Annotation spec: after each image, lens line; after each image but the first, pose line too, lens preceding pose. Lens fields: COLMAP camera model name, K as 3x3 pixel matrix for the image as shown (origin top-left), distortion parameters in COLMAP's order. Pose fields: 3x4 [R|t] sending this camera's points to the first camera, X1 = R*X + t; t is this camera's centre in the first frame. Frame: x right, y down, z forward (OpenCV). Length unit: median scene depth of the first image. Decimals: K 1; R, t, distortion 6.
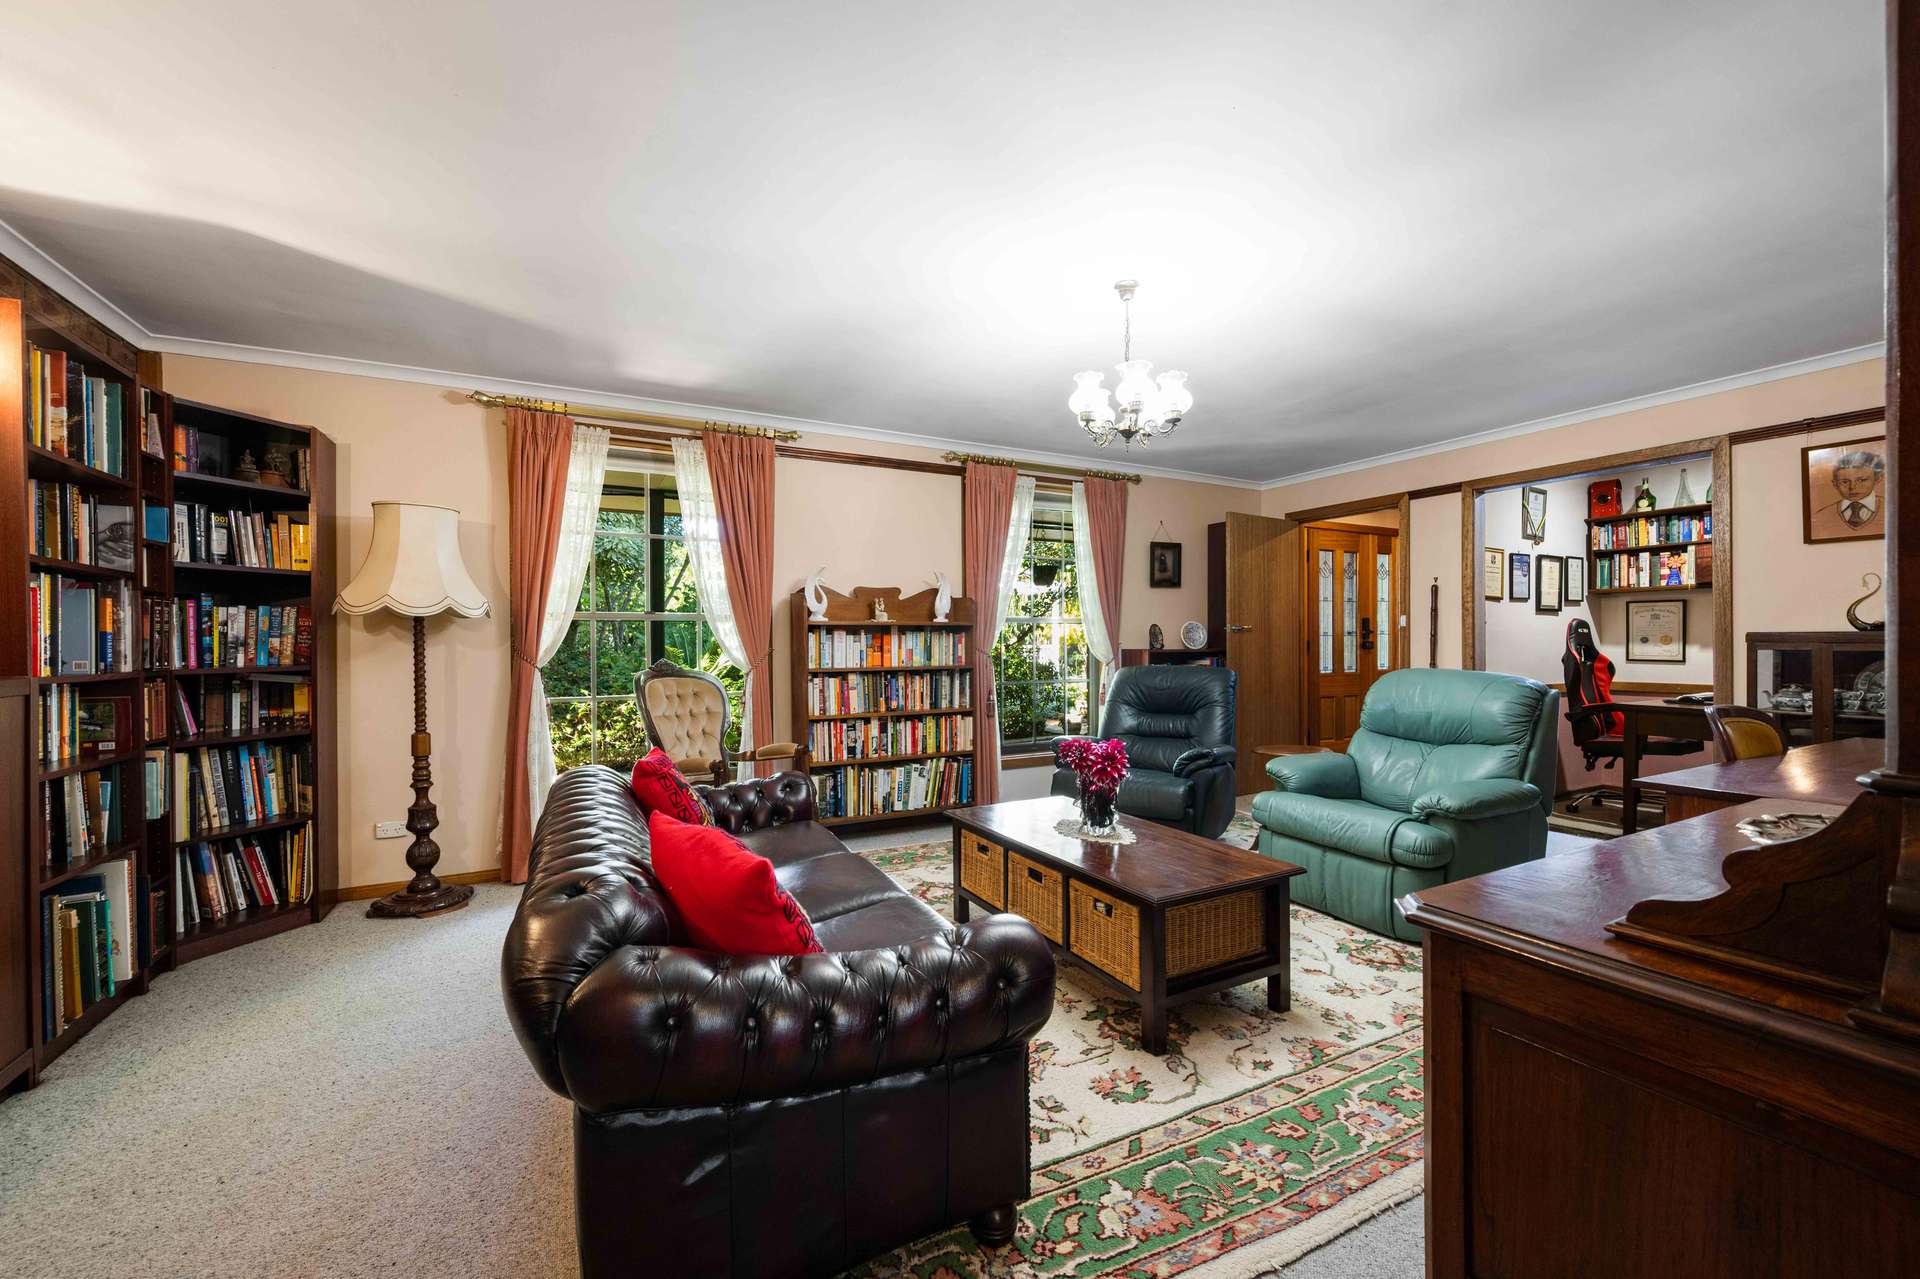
lens RADIAL K [[752.4, 0, 968.0], [0, 752.4, 643.8], [0, 0, 1]] dist [-0.000428, -0.000010]
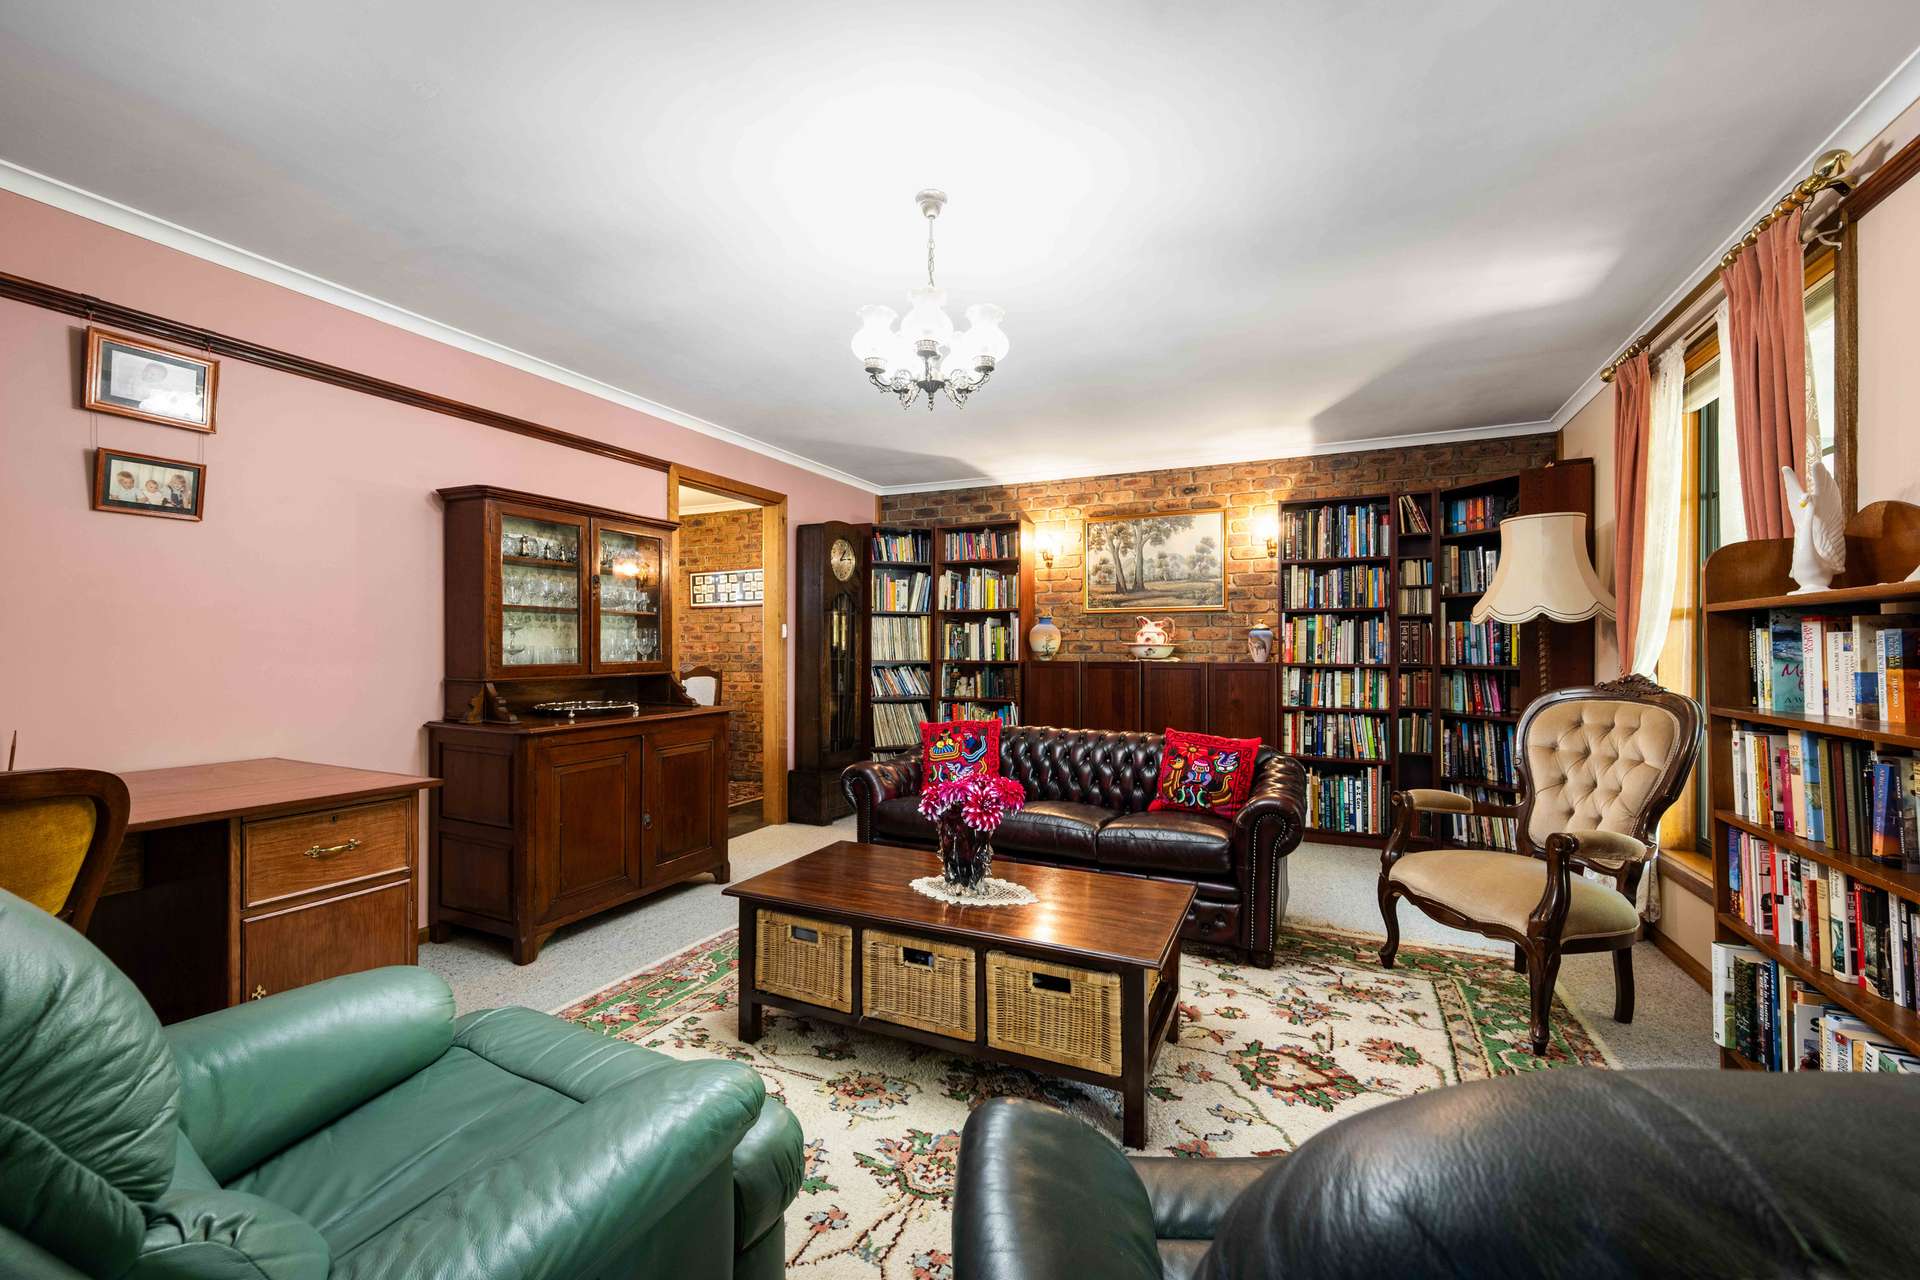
lens RADIAL K [[752.4, 0, 966.9], [0, 752.4, 634.8], [0, 0, 1]] dist [-0.000428, -0.000010]
pose [[-0.800060, -0.005539, -0.599895, 0.643095], [0.003547, 0.999896, -0.013962, -0.009257], [0.599910, -0.013298, -0.799957, 1.619153]]
